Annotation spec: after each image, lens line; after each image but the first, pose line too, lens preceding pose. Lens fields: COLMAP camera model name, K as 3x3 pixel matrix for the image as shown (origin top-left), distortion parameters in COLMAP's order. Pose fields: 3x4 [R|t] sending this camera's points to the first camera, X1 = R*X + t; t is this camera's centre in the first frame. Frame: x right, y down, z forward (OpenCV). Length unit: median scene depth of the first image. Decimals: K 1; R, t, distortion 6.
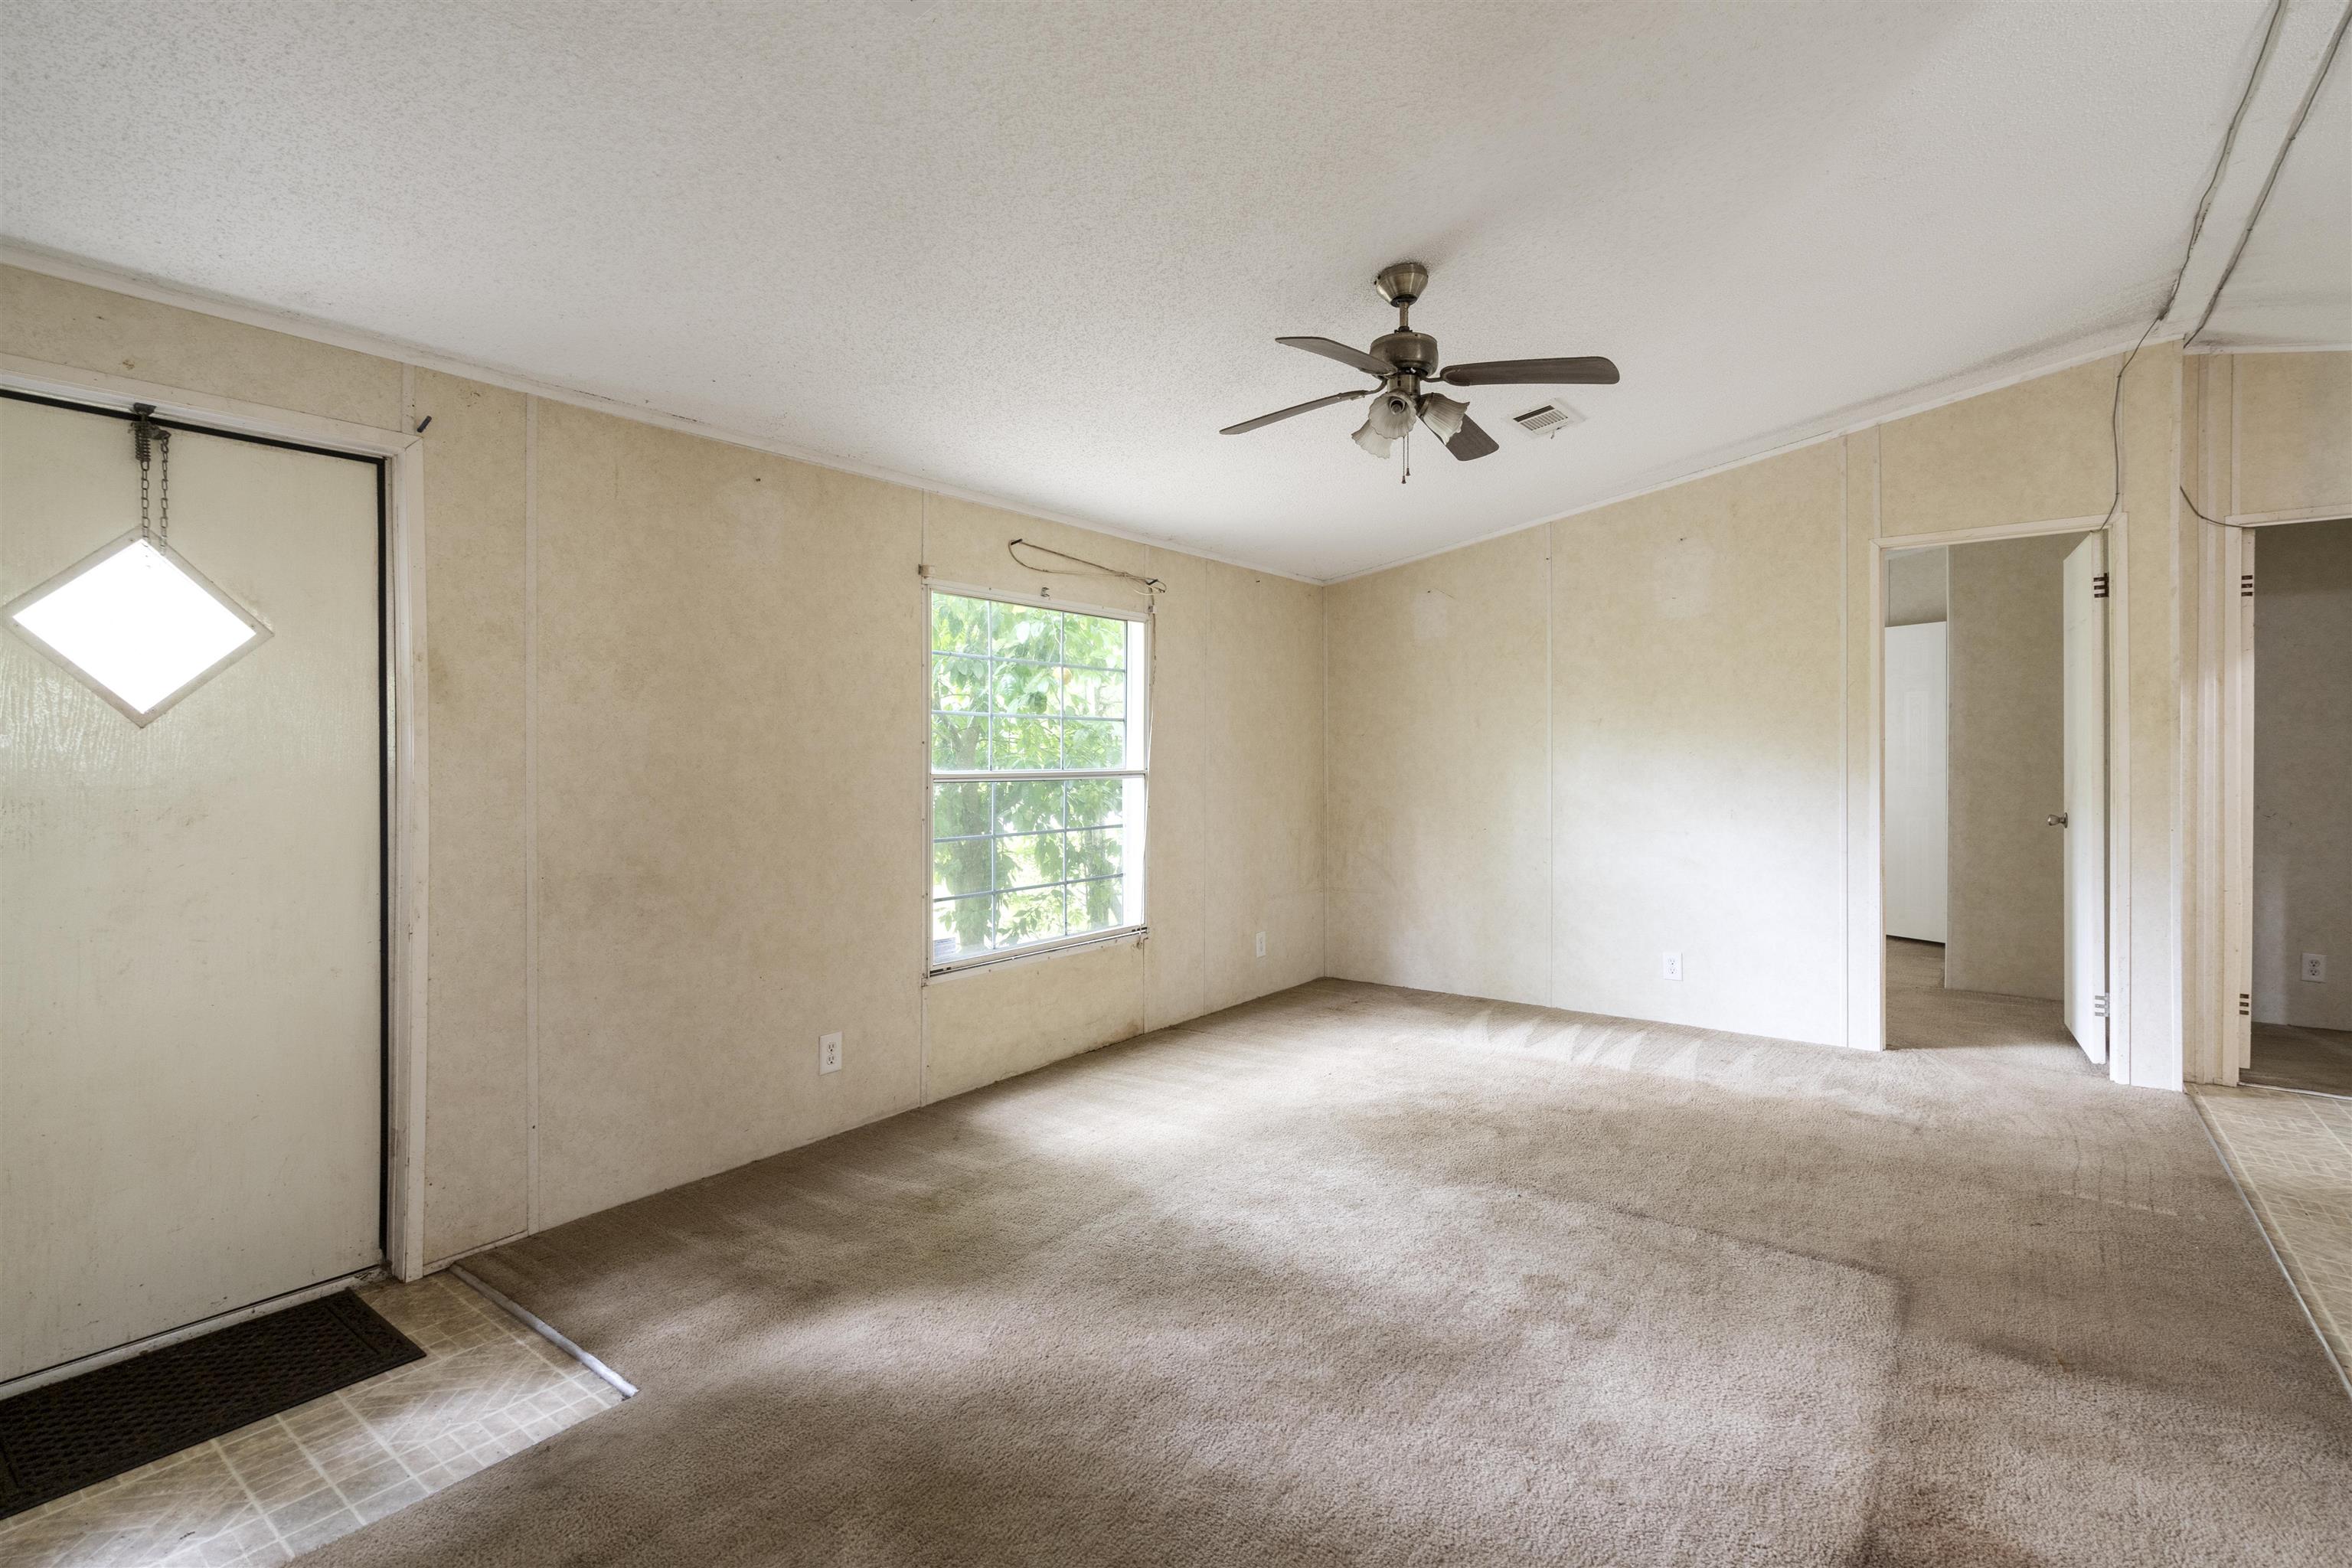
lens RADIAL K [[1070.4, 0, 1207.7], [0, 1070.4, 751.7], [0, 0, 1]] dist [-0.007095, 0.003862]
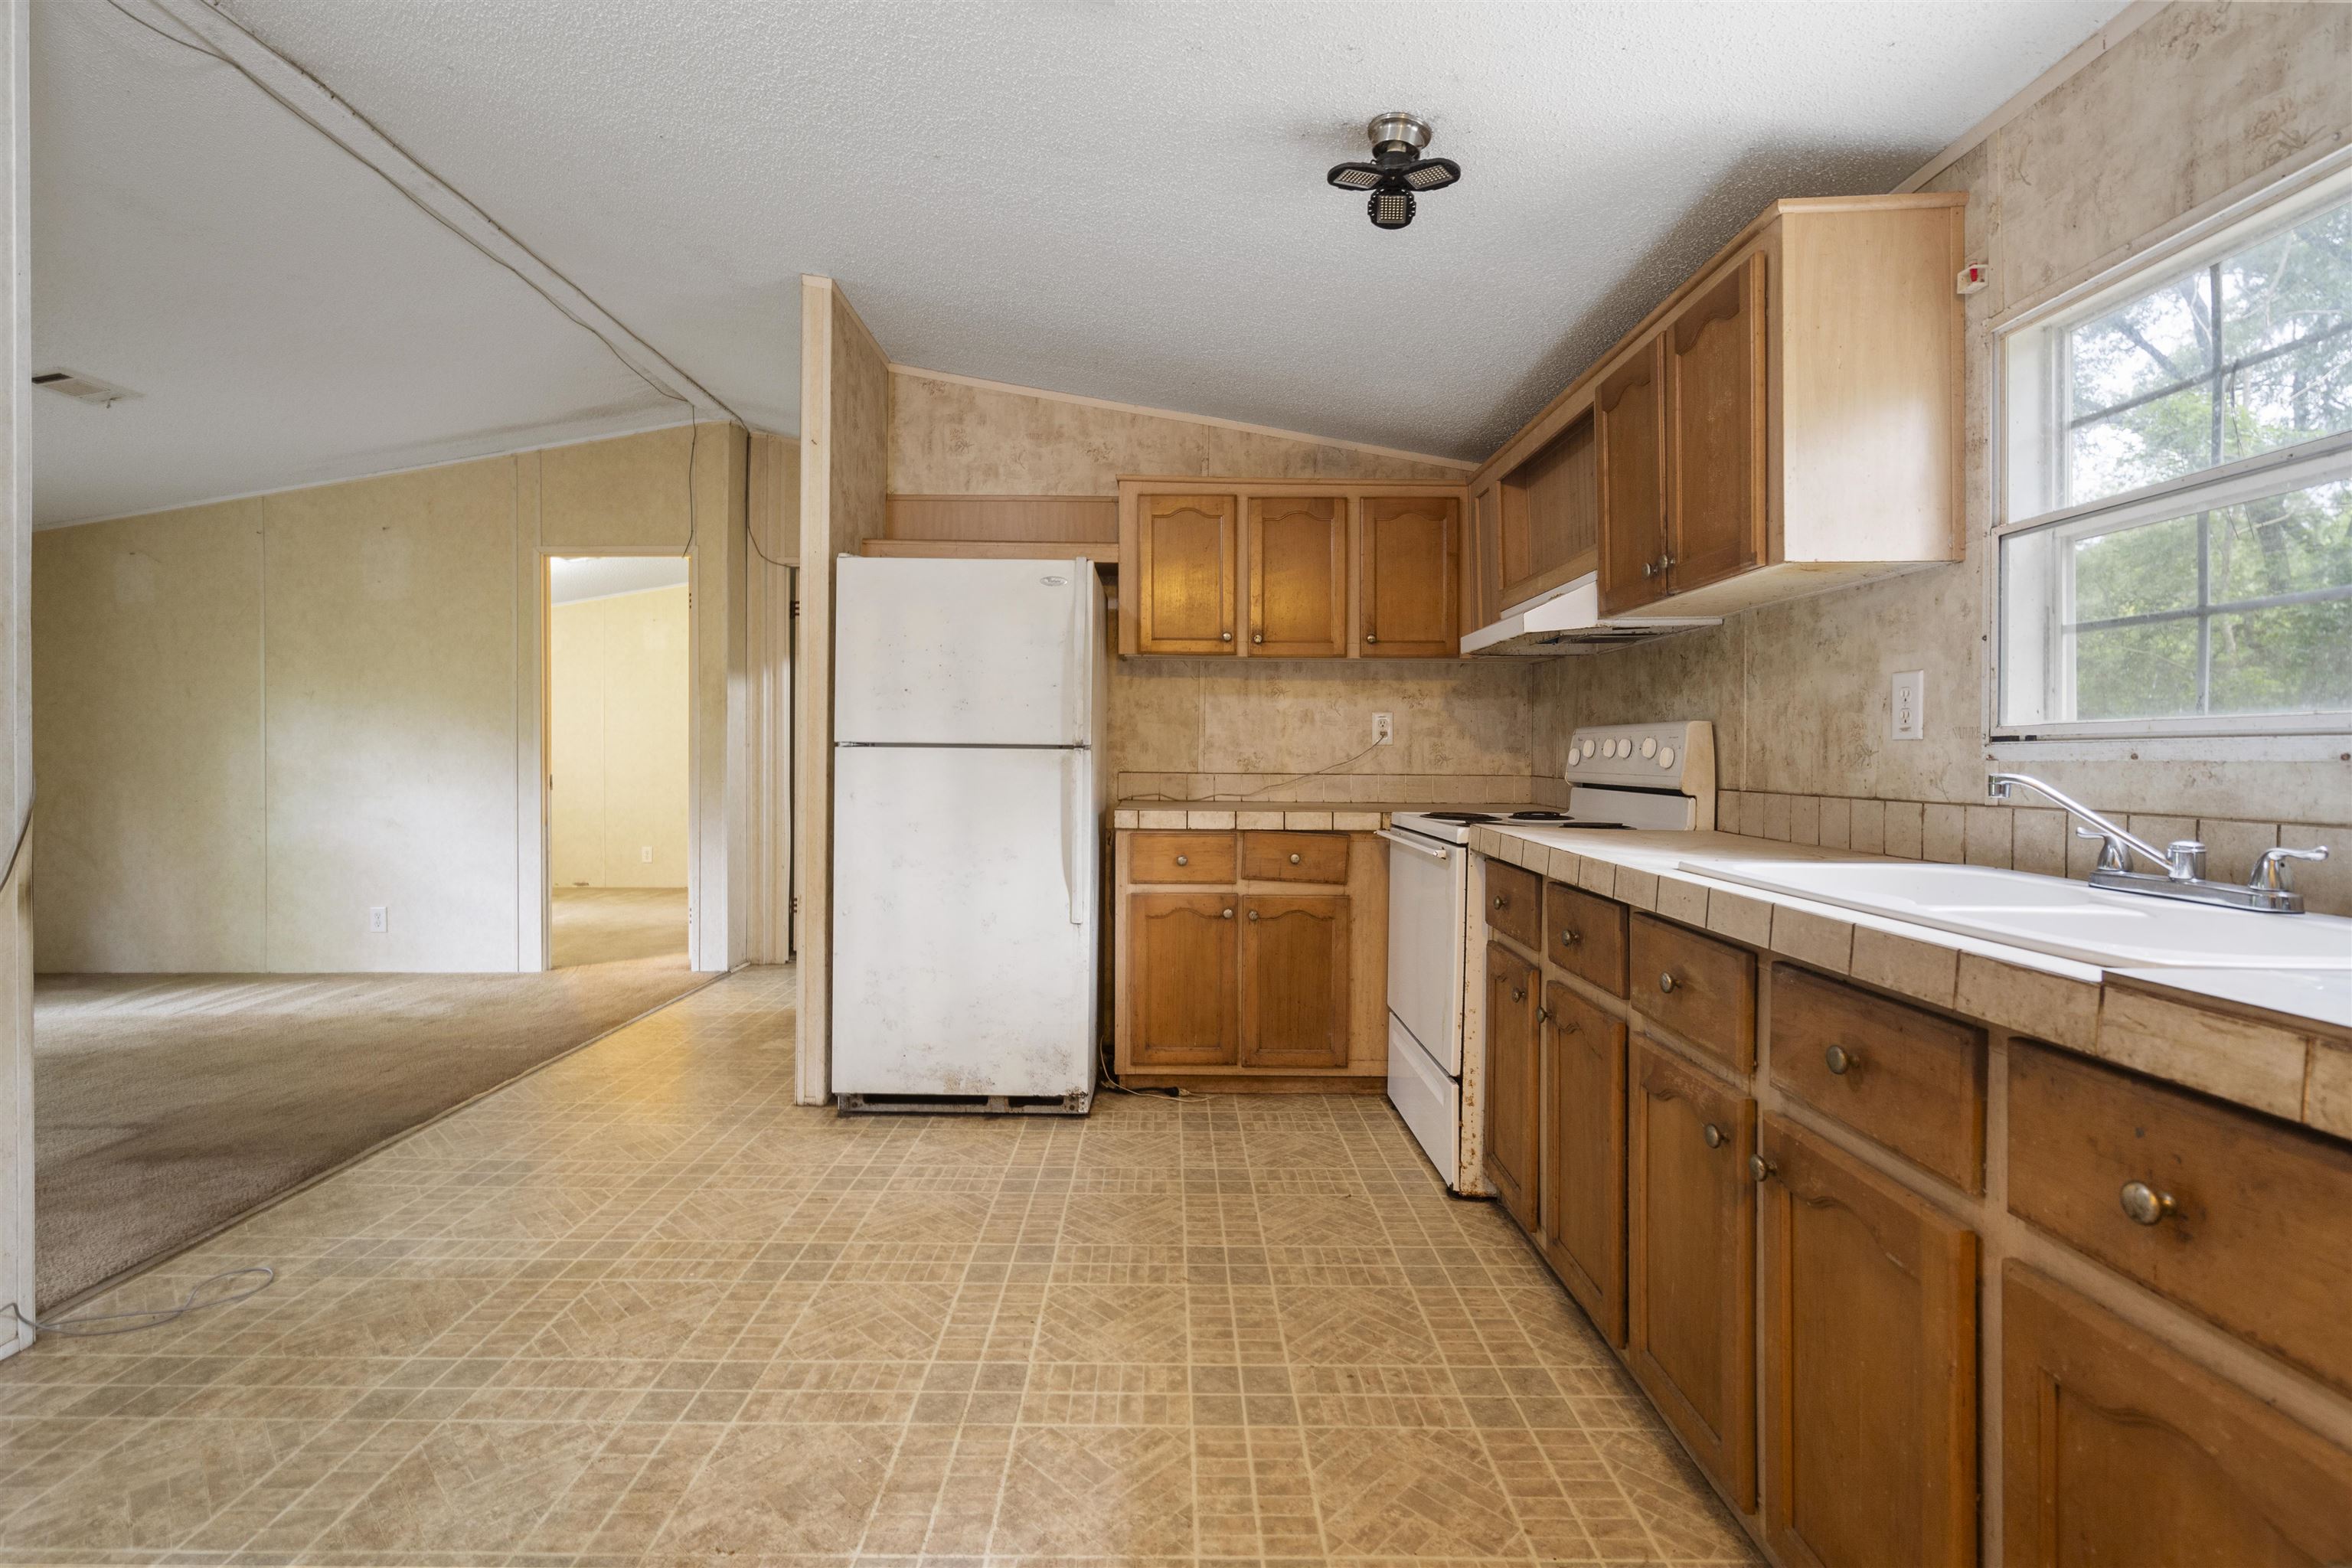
lens RADIAL K [[1070.4, 0, 1171.8], [0, 1070.4, 761.3], [0, 0, 1]] dist [-0.007095, 0.003862]
pose [[0.802651, -0.001293, 0.596448, 0.558325], [-0.003519, 0.999970, 0.006902, 0.037133], [-0.596439, -0.007639, 0.802622, -0.453735]]
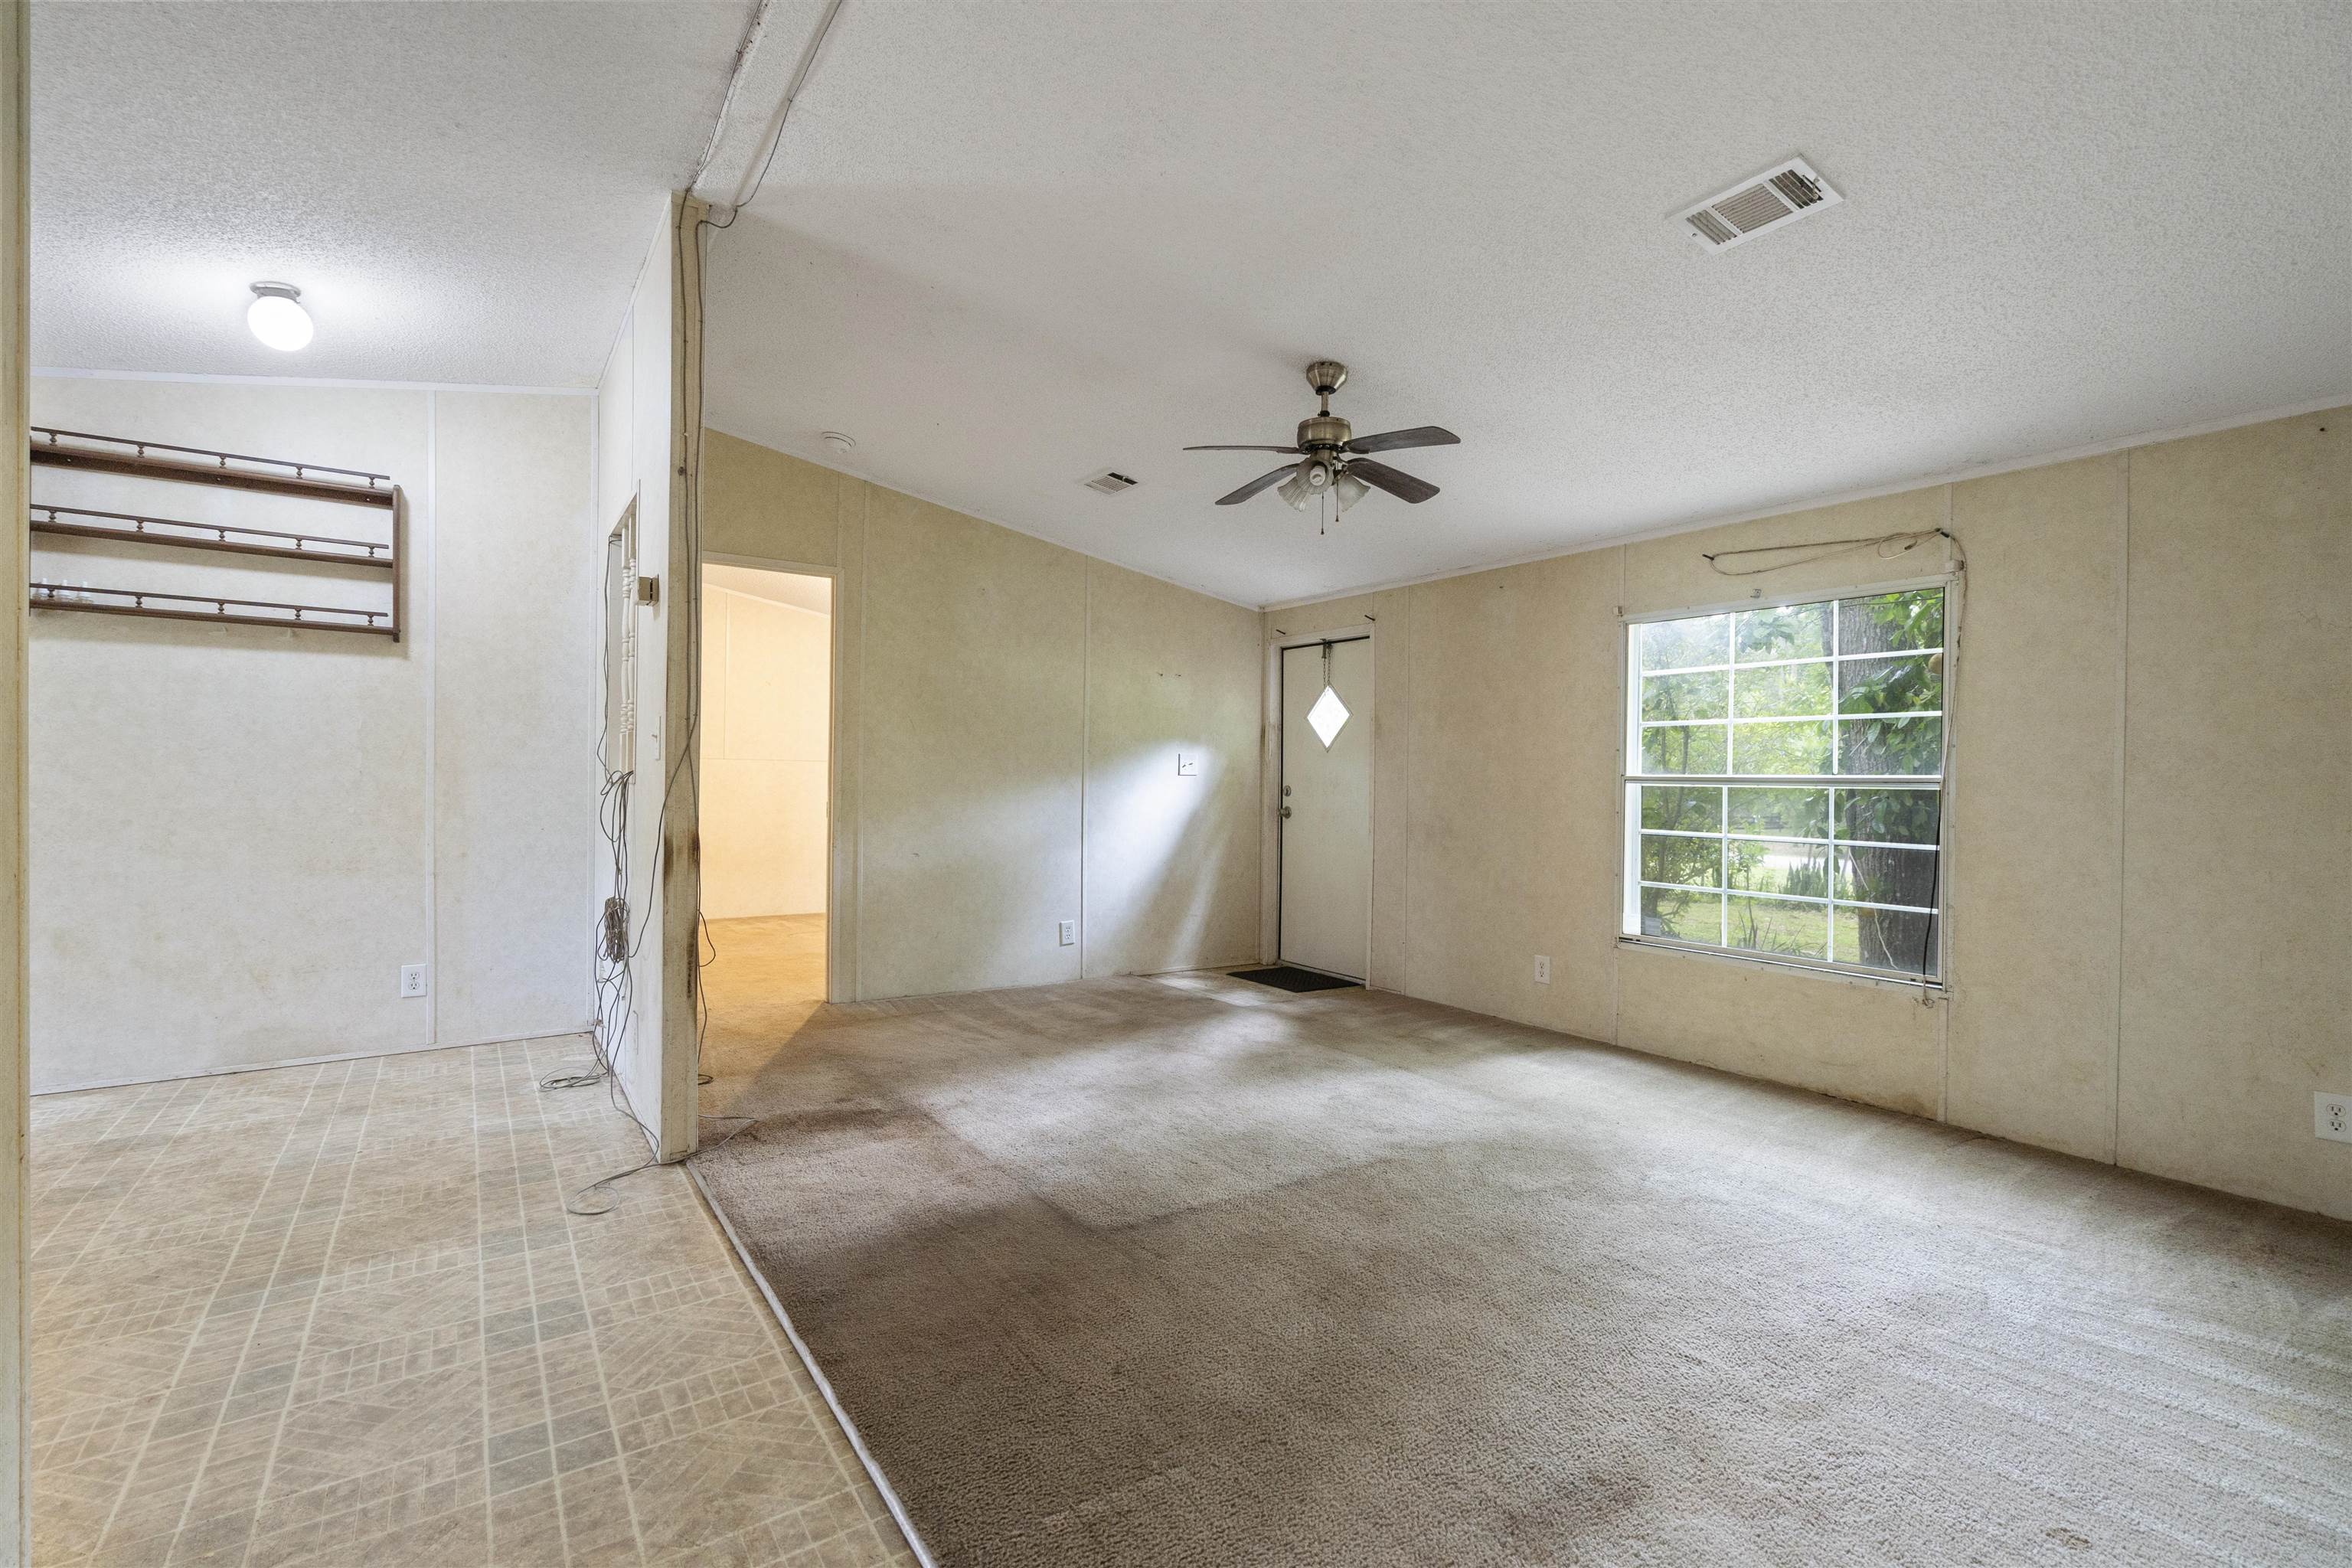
lens RADIAL K [[1070.4, 0, 1182.8], [0, 1070.4, 771.7], [0, 0, 1]] dist [-0.007095, 0.003862]
pose [[-0.332123, -0.011067, -0.943171, 1.053132], [-0.013193, 0.999888, -0.007087, 0.031642], [0.943144, 0.010090, -0.332231, 0.928867]]
